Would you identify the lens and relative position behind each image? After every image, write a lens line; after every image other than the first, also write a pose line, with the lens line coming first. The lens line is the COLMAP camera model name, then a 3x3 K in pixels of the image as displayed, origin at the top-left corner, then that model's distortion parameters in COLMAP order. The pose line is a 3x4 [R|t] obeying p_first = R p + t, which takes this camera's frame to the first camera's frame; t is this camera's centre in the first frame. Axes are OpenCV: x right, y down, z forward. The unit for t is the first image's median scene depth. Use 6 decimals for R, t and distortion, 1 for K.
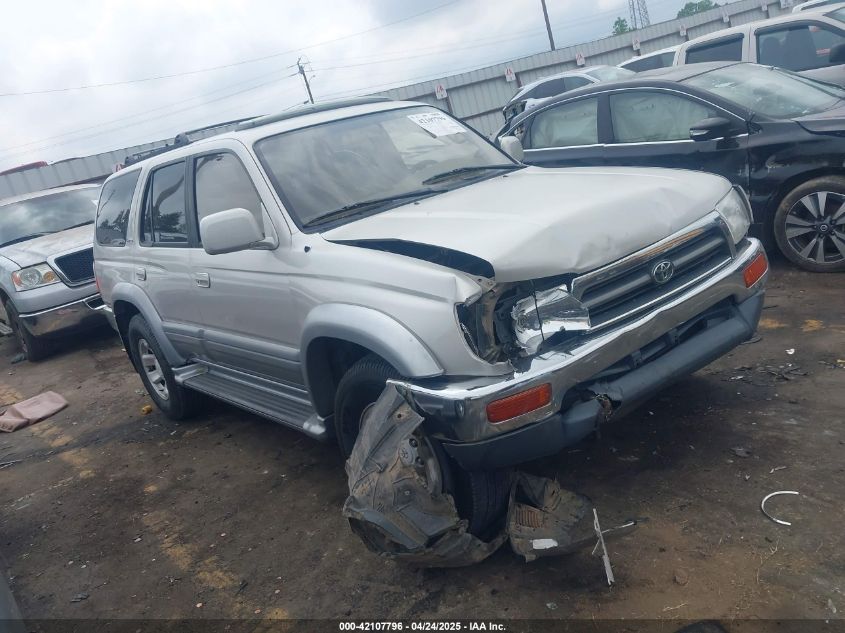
lens RADIAL K [[683.8, 0, 435.0], [0, 683.8, 313.1], [0, 0, 1]] dist [0.005090, 0.009572]
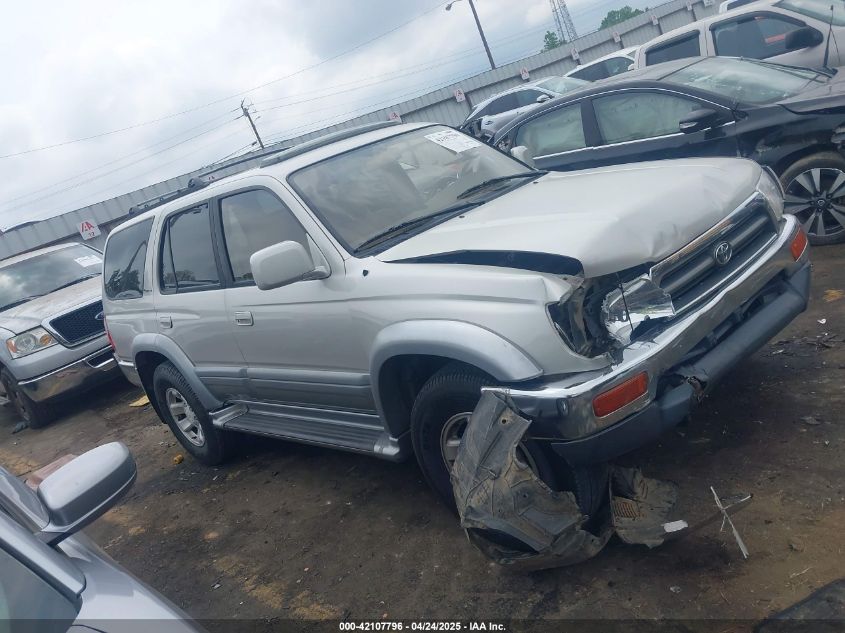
lens RADIAL K [[676.6, 0, 431.8], [0, 676.6, 320.4], [0, 0, 1]] dist [0.012642, 0.002550]
pose [[0.992044, -0.115855, 0.049261, -0.128278], [0.116962, 0.992931, -0.020200, 0.006951], [-0.046573, 0.025801, 0.998582, 0.002286]]
